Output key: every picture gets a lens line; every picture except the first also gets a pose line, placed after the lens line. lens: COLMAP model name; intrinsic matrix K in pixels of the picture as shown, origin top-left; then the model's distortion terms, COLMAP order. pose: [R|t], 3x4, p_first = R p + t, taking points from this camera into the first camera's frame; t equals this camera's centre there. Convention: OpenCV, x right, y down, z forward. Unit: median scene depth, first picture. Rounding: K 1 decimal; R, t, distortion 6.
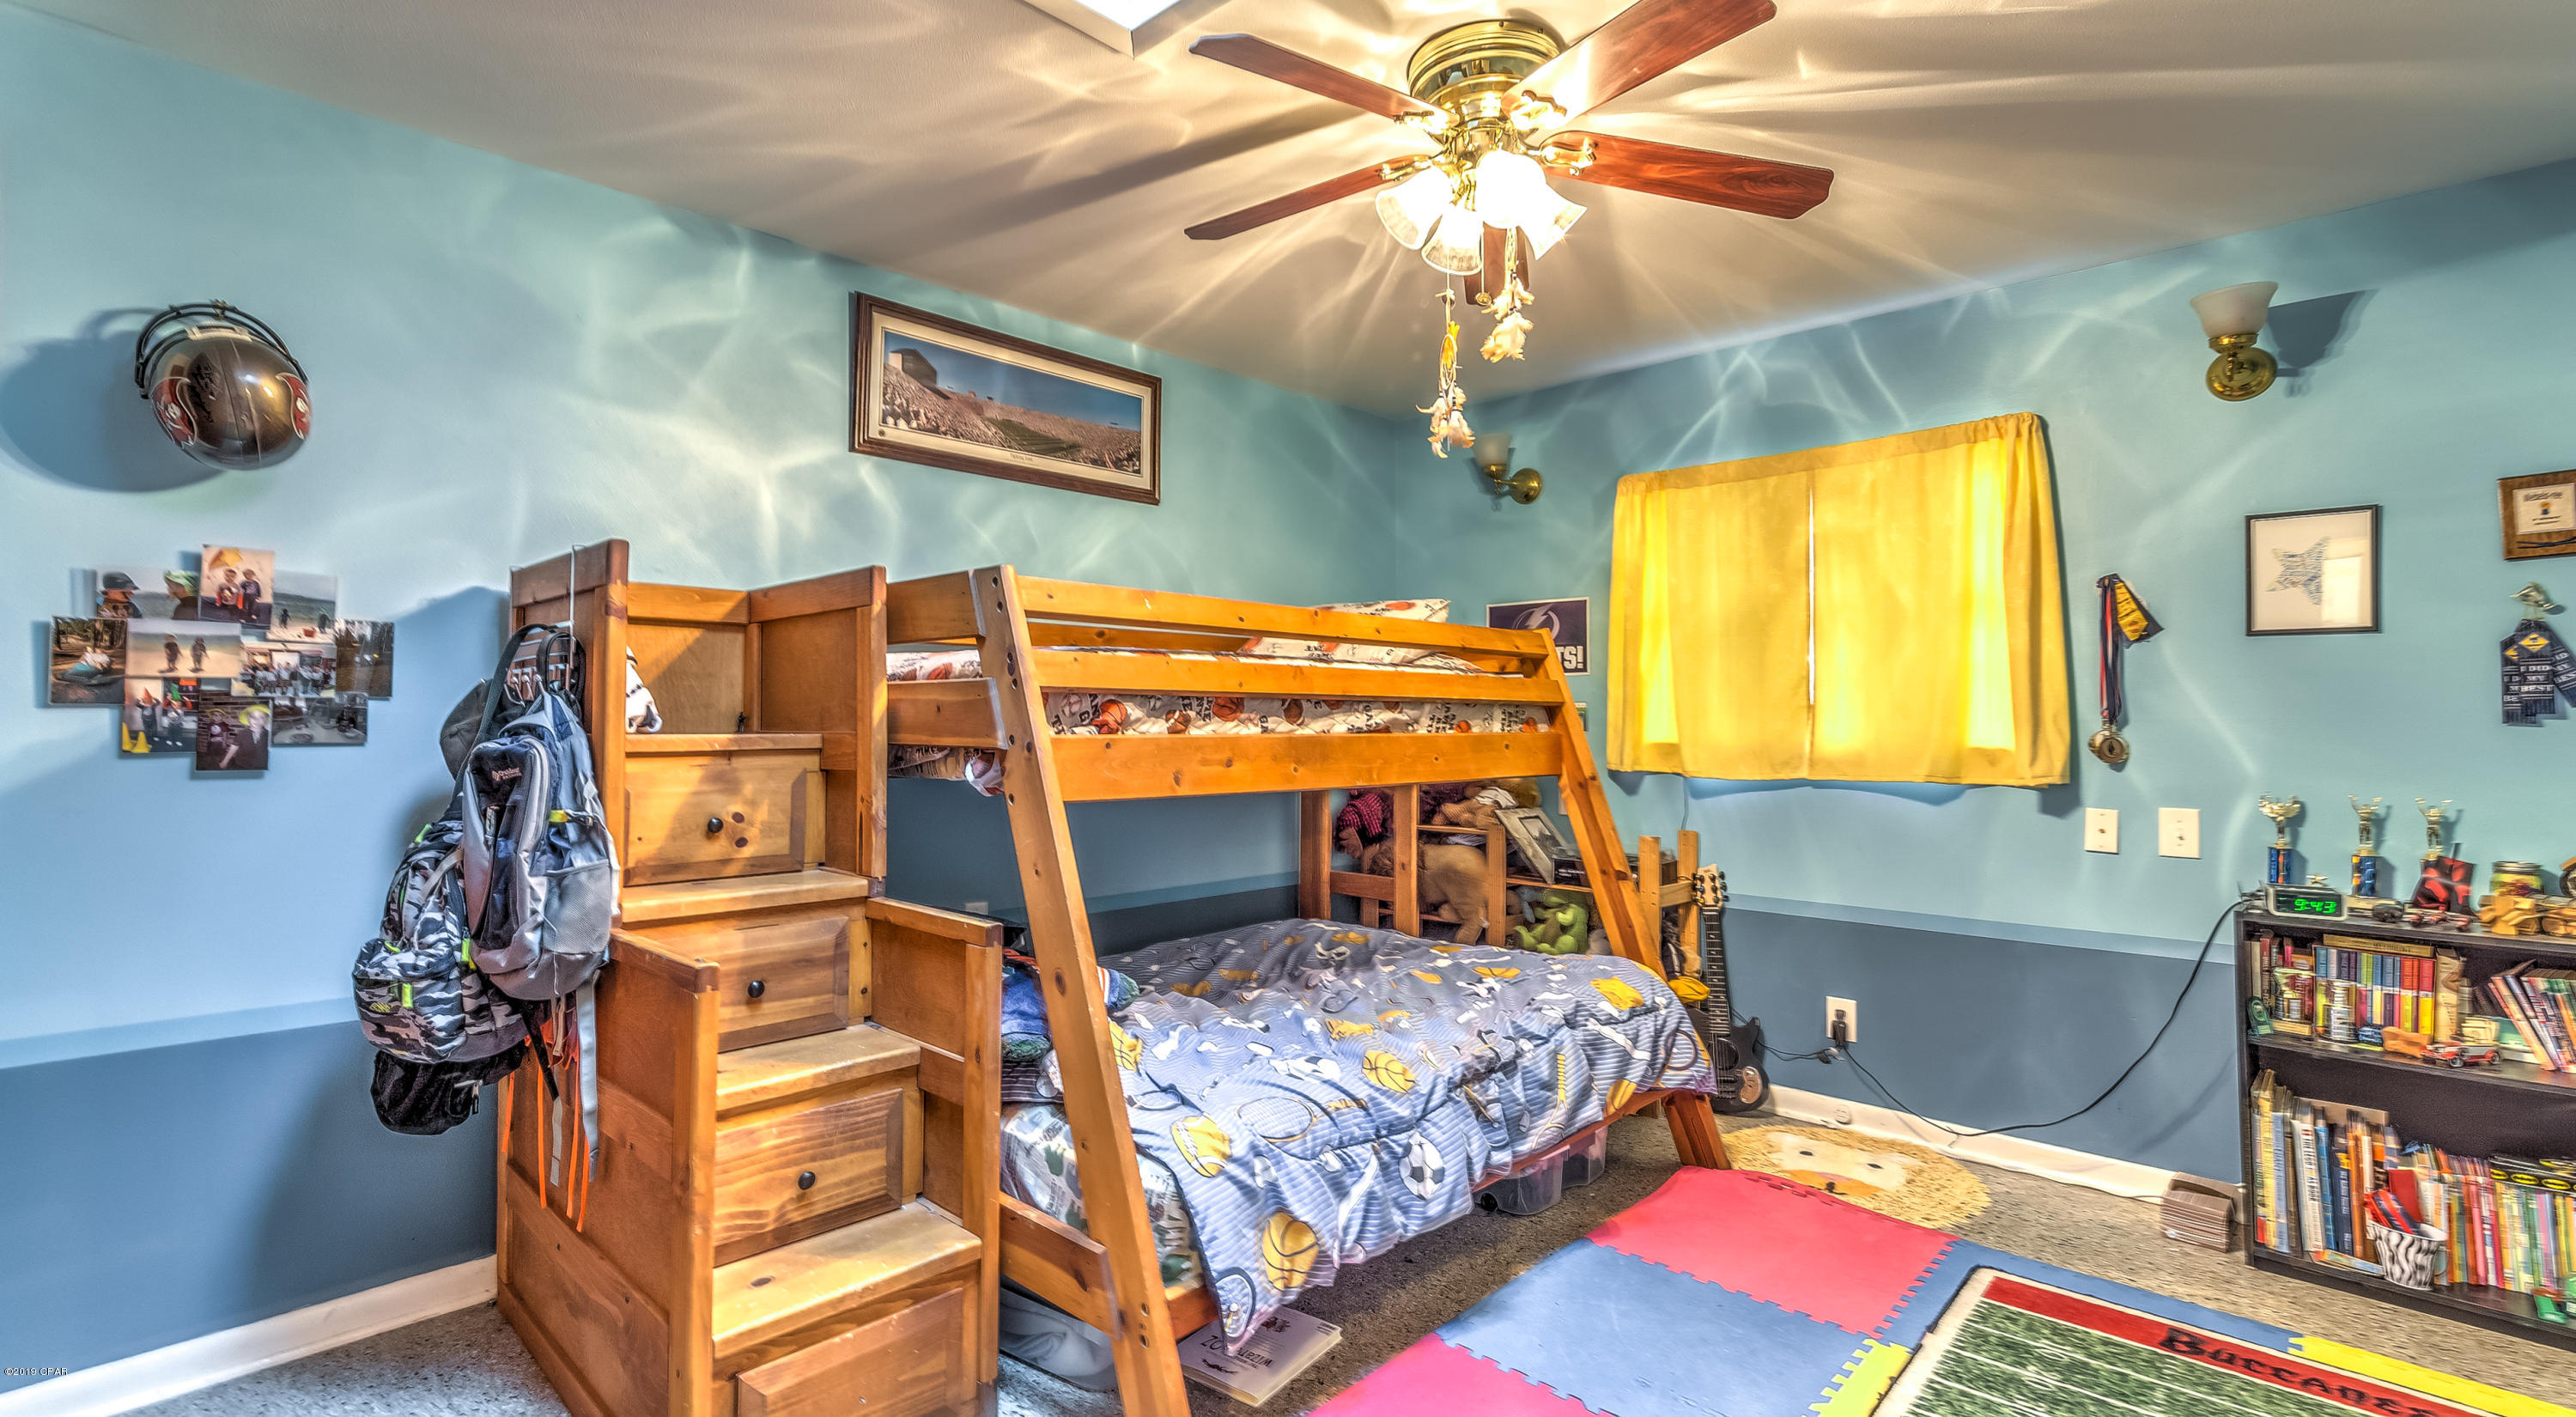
lens RADIAL K [[1109.8, 0, 1288.8], [0, 1109.8, 673.7], [0, 0, 1]] dist [-0.000318, 0.001262]
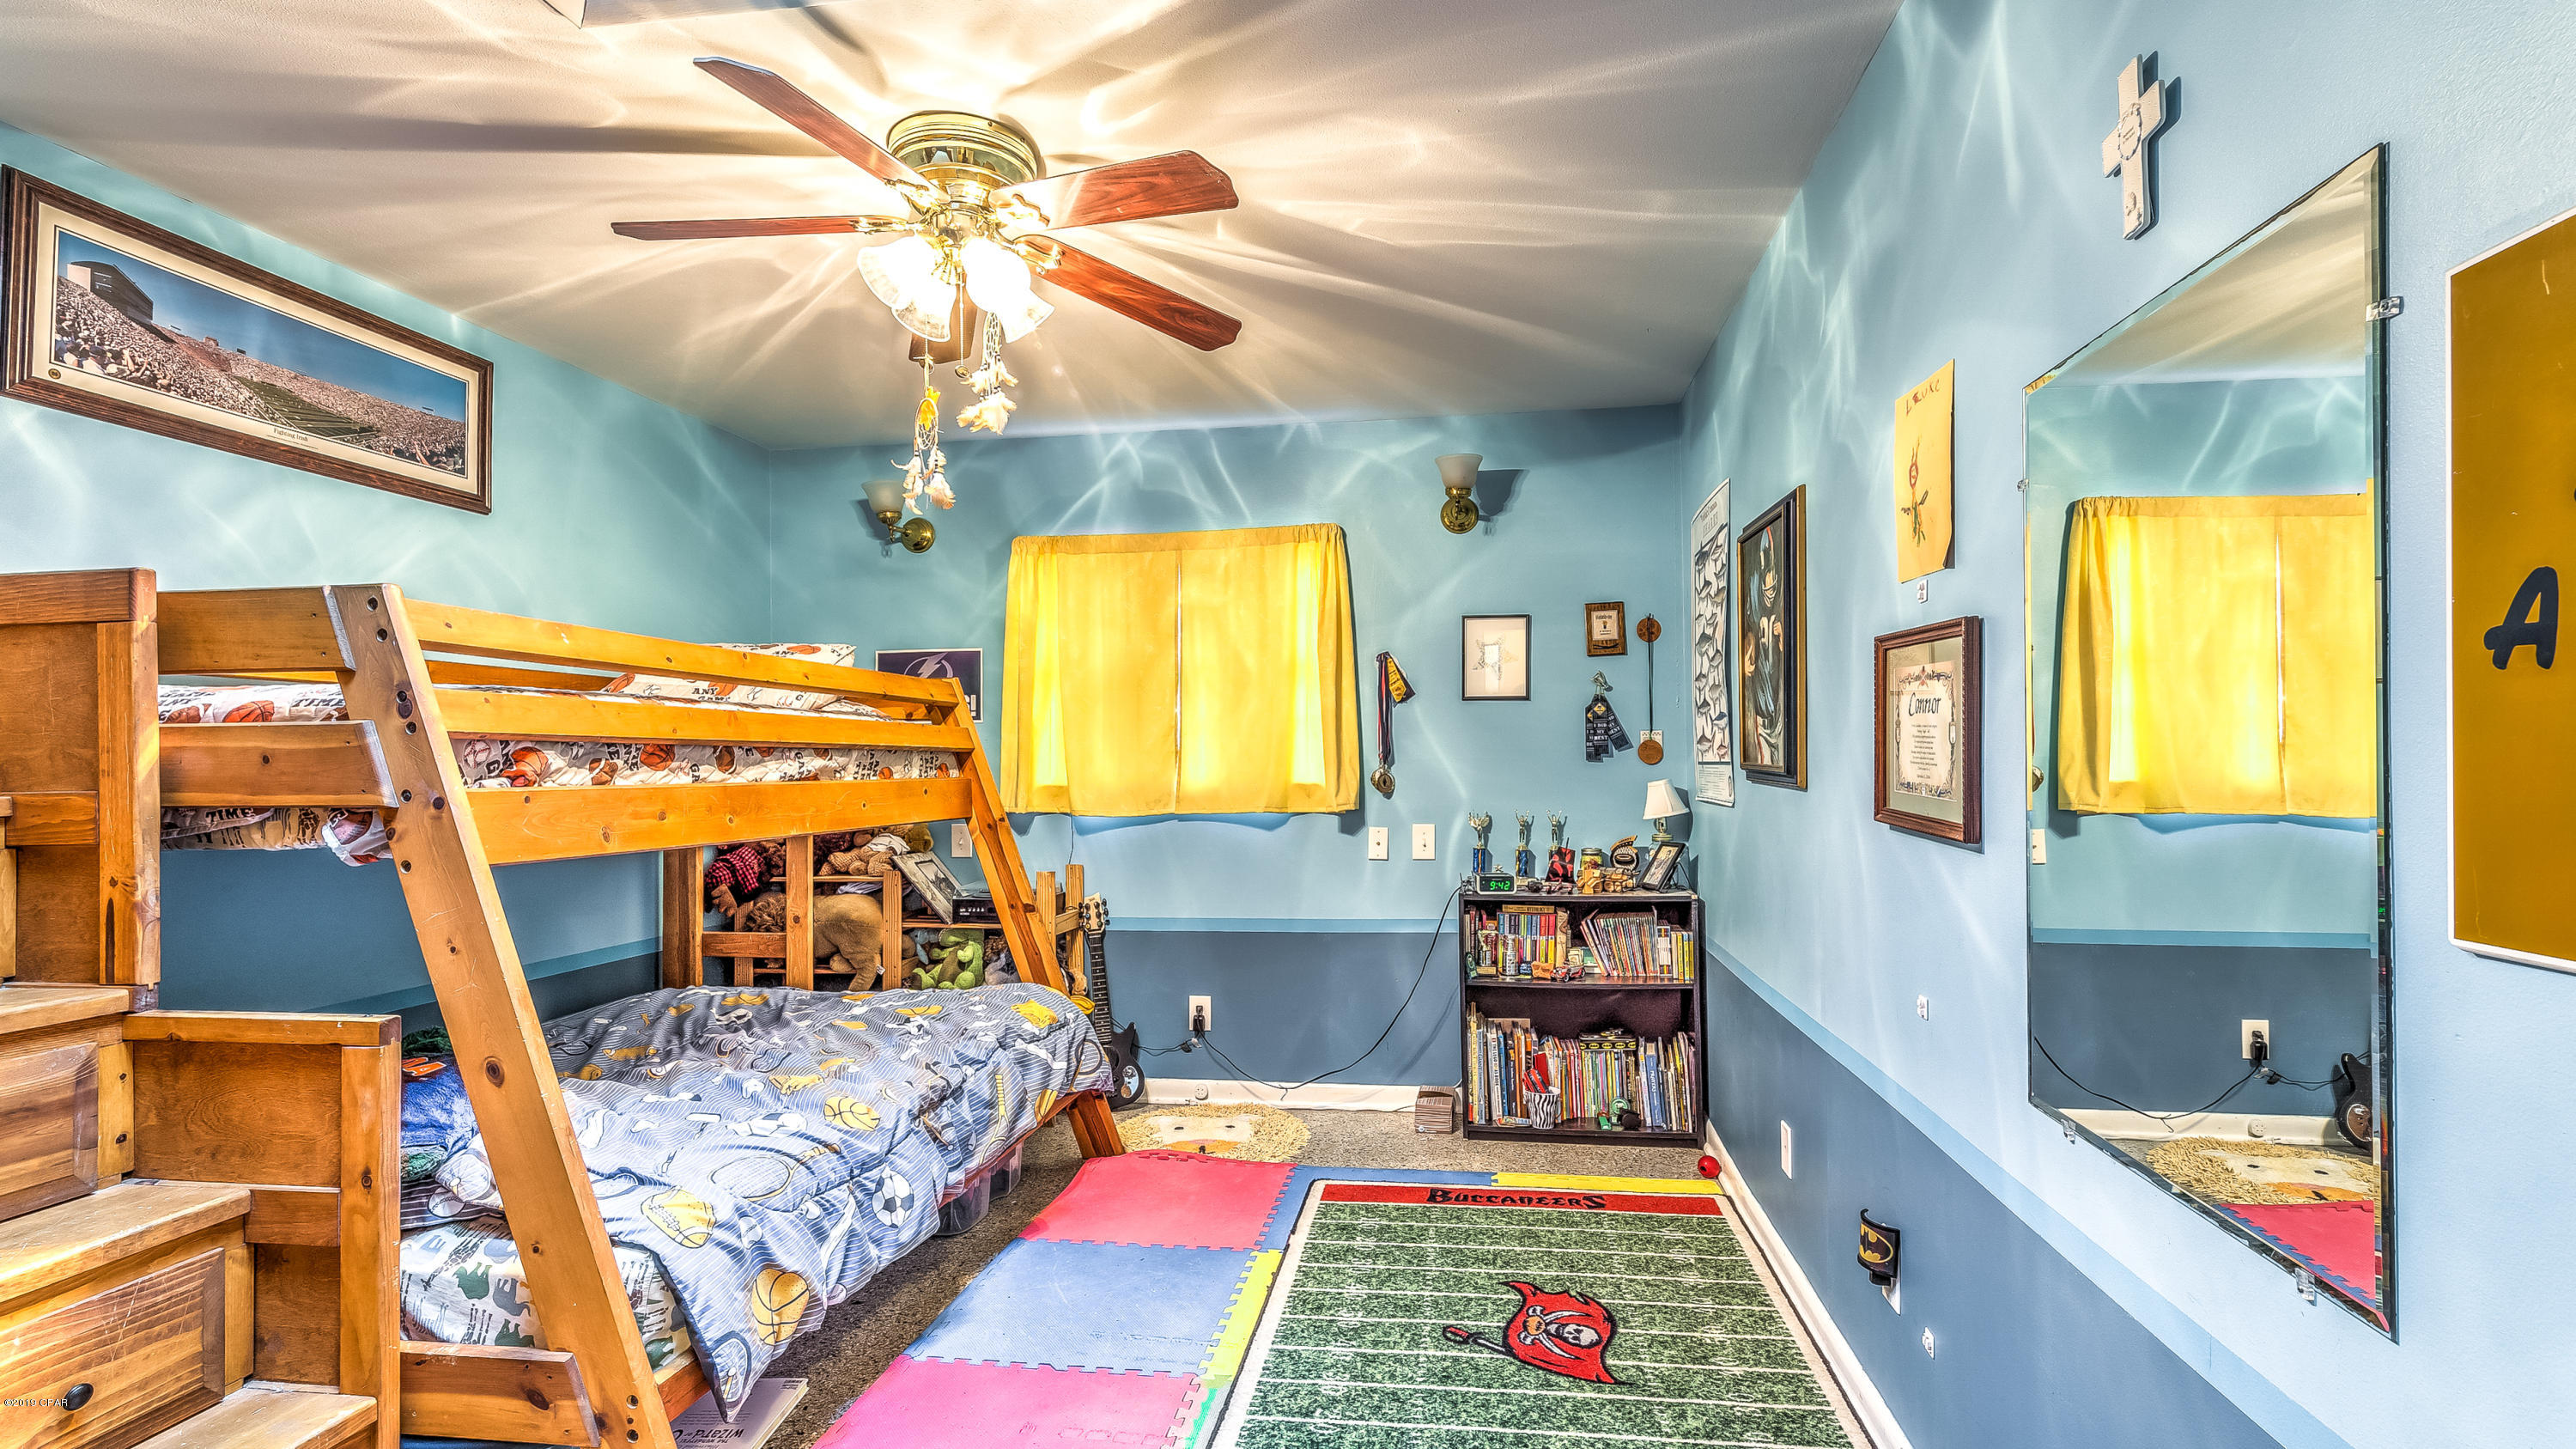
lens RADIAL K [[1125.9, 0, 1288.0], [0, 1125.9, 724.5], [0, 0, 1]] dist [-0.000521, 0.000891]
pose [[0.819846, 0.009316, 0.572508, -0.149054], [-0.012011, 0.999927, 0.000930, -0.001975], [-0.572458, -0.007638, 0.819899, -0.056253]]
